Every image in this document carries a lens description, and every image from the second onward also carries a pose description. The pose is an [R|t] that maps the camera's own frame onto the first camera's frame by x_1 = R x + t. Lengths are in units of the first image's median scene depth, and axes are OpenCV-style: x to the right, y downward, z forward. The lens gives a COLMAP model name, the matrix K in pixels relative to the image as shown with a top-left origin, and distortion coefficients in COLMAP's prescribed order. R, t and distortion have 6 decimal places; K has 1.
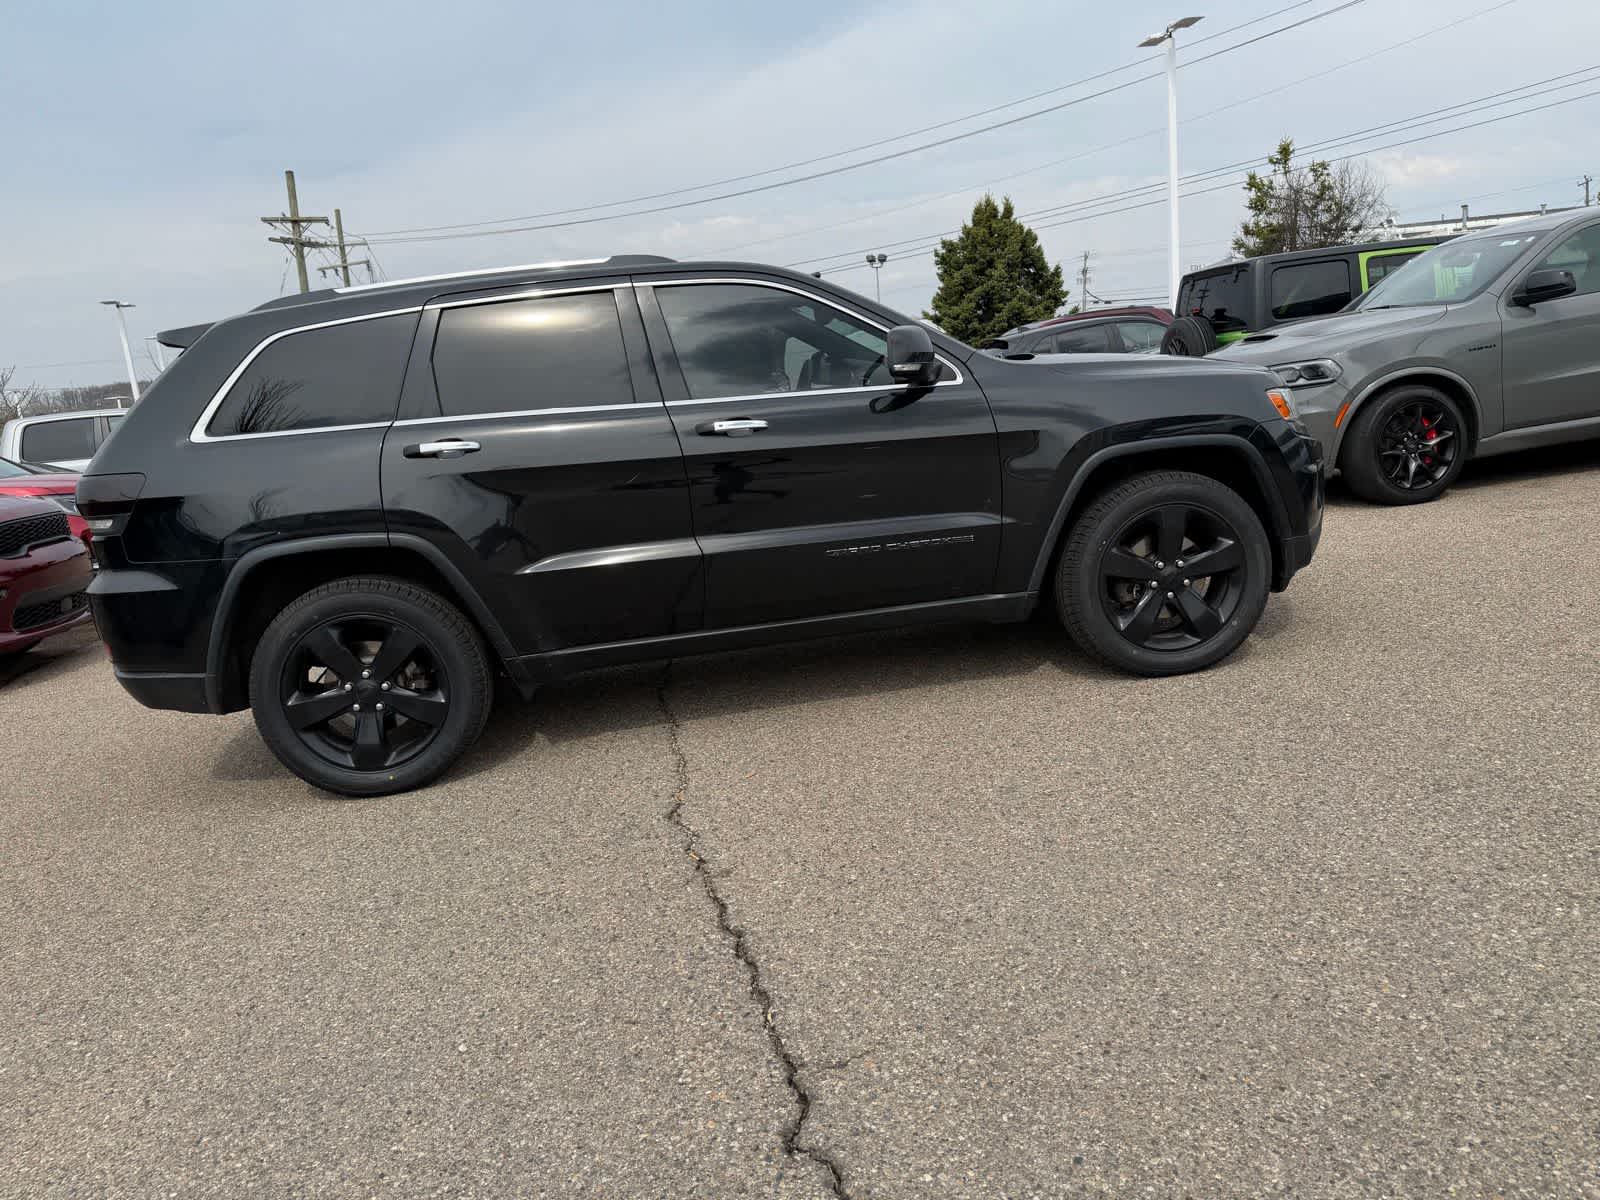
lens RADIAL K [[1134.3, 0, 807.9], [0, 1134.3, 601.9], [0, 0, 1]] dist [0.032087, -0.043198]
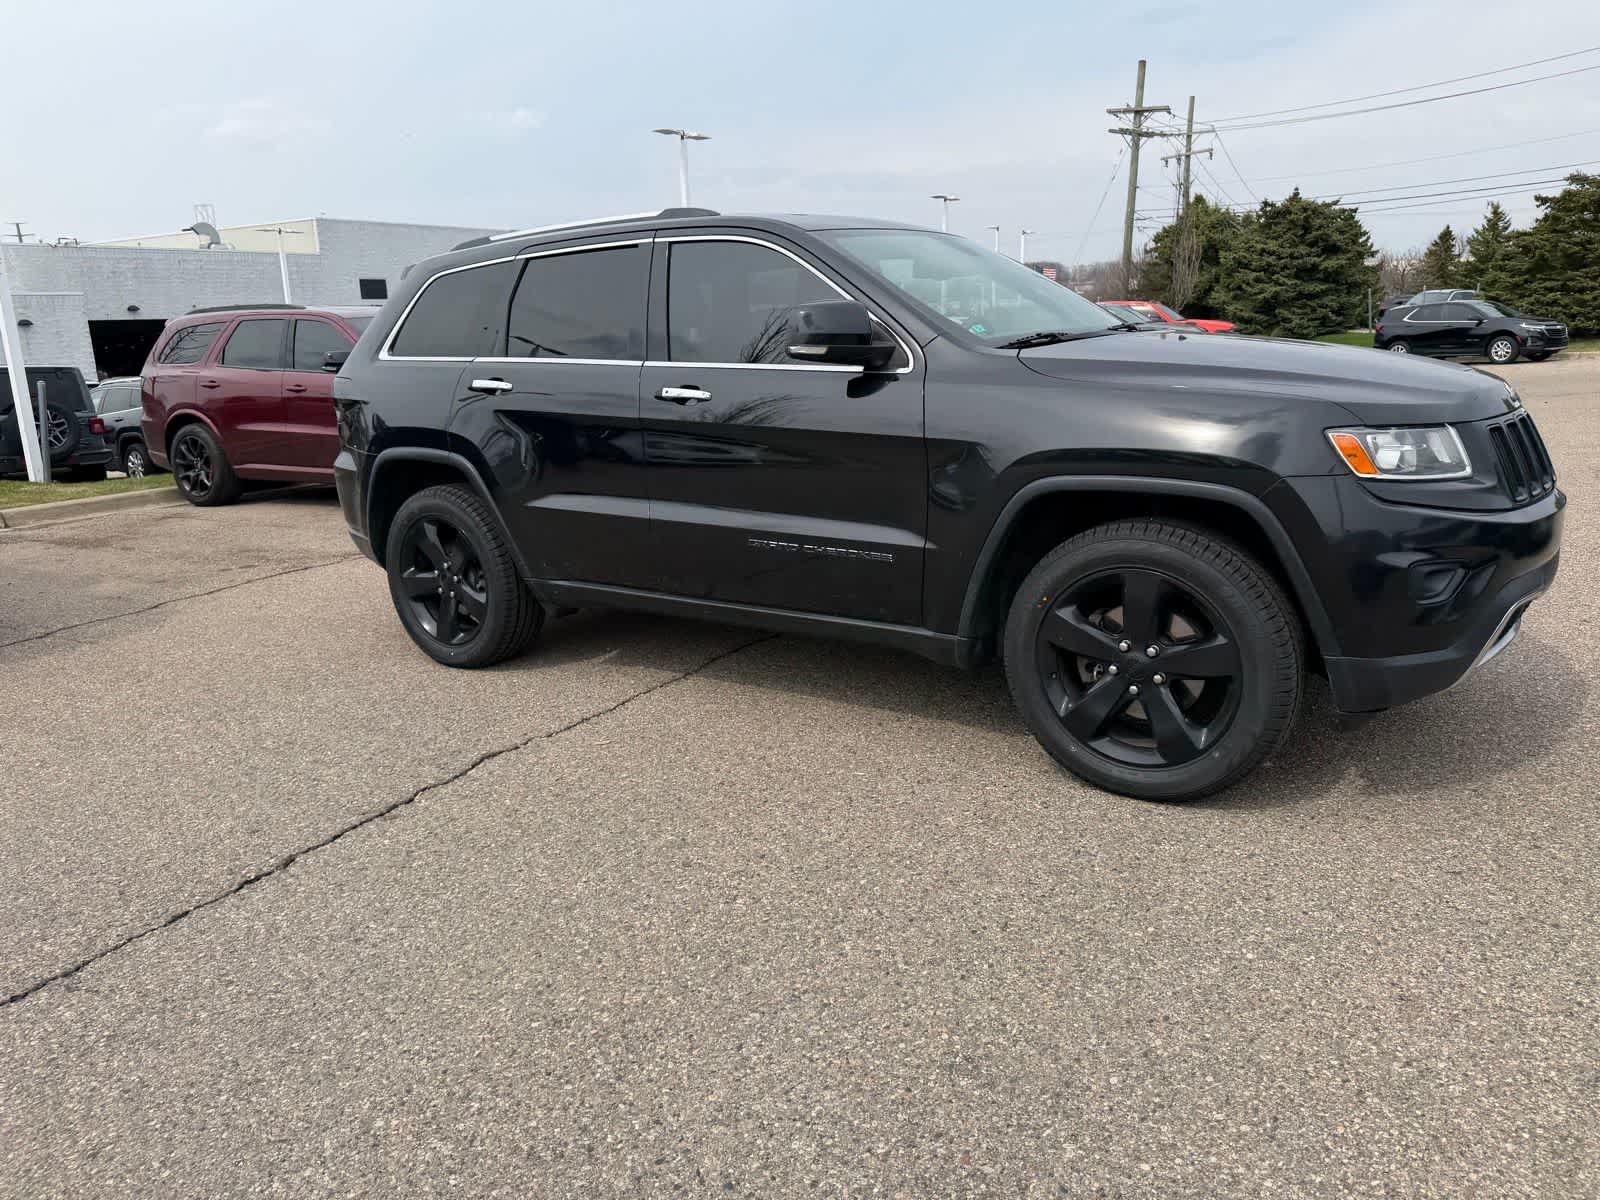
lens RADIAL K [[1133.8, 0, 794.0], [0, 1133.8, 589.6], [0, 0, 1]] dist [0.023804, -0.034196]
pose [[0.740031, 0.222445, -0.634723, 0.606135], [-0.168542, 0.974945, 0.145174, -0.137709], [0.651113, -0.000456, 0.758981, 0.305328]]
